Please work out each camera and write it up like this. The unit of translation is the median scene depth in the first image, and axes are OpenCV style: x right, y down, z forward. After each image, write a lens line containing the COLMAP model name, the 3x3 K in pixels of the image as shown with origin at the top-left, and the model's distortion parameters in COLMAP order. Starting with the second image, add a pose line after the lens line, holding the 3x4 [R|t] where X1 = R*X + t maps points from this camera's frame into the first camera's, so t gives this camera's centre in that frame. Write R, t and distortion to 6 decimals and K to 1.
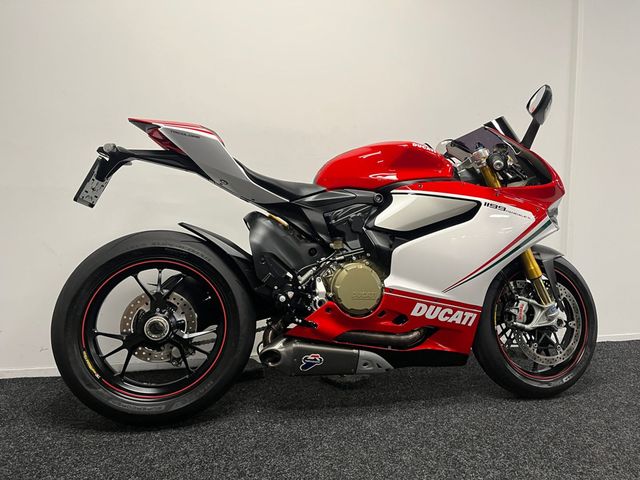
lens RADIAL K [[484.4, 0, 322.3], [0, 484.4, 244.6], [0, 0, 1]] dist [0.074693, -0.098453]
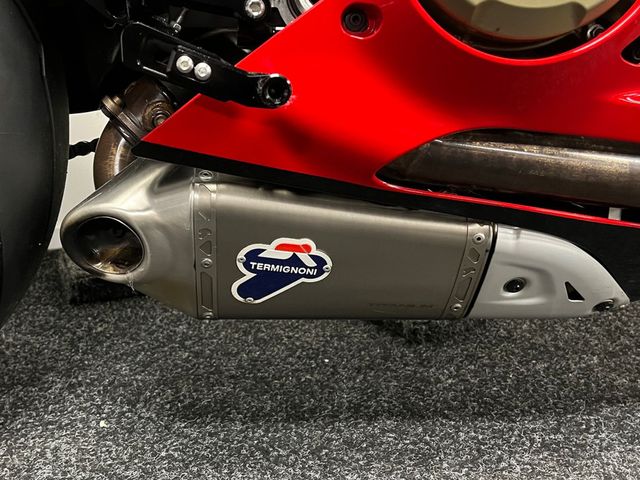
lens RADIAL K [[683.7, 0, 270.9], [0, 683.7, 267.4], [0, 0, 1]] dist [0.016891, 0.013485]
pose [[0.988868, 0.038025, -0.143854, 0.019458], [0.005337, 0.957108, 0.289682, 0.142670], [0.148699, -0.287225, 0.946251, 0.676856]]
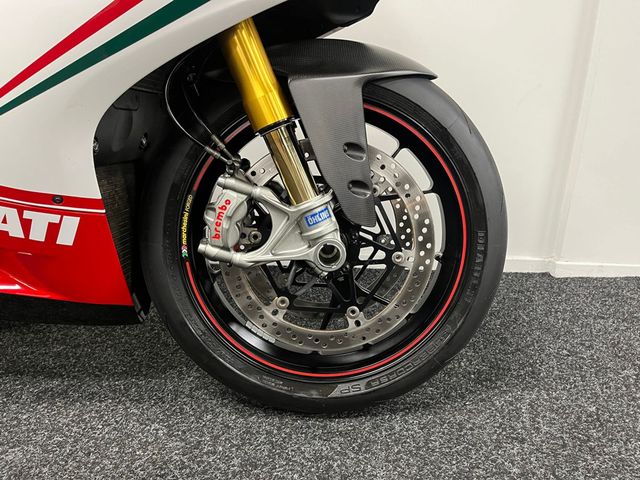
lens RADIAL K [[484.4, 0, 322.3], [0, 484.4, 244.6], [0, 0, 1]] dist [0.074693, -0.098453]
pose [[0.959102, 0.098182, -0.265488, 0.626938], [-0.024271, 0.962989, 0.268446, 0.058732], [0.282018, -0.251023, 0.925988, 0.724232]]
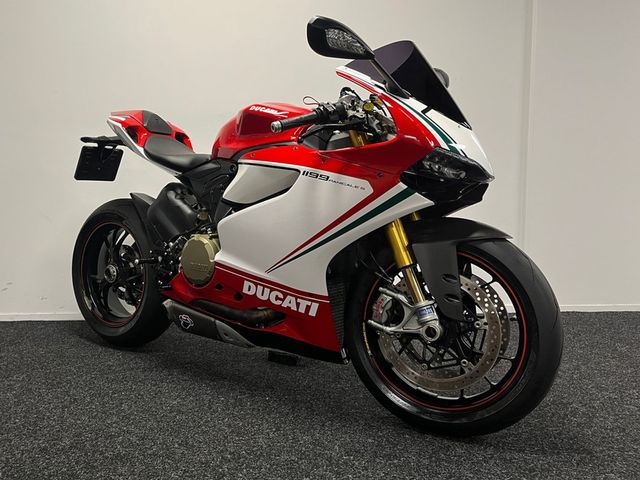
lens RADIAL K [[539.3, 0, 320.0], [0, 539.3, 240.0], [0, 0, 1]] dist [-0.094135, 0.000352]
pose [[0.700103, 0.069426, -0.710659, 1.012871], [0.007789, 0.994460, 0.104824, -0.065561], [0.713999, -0.078923, 0.695684, 0.378952]]
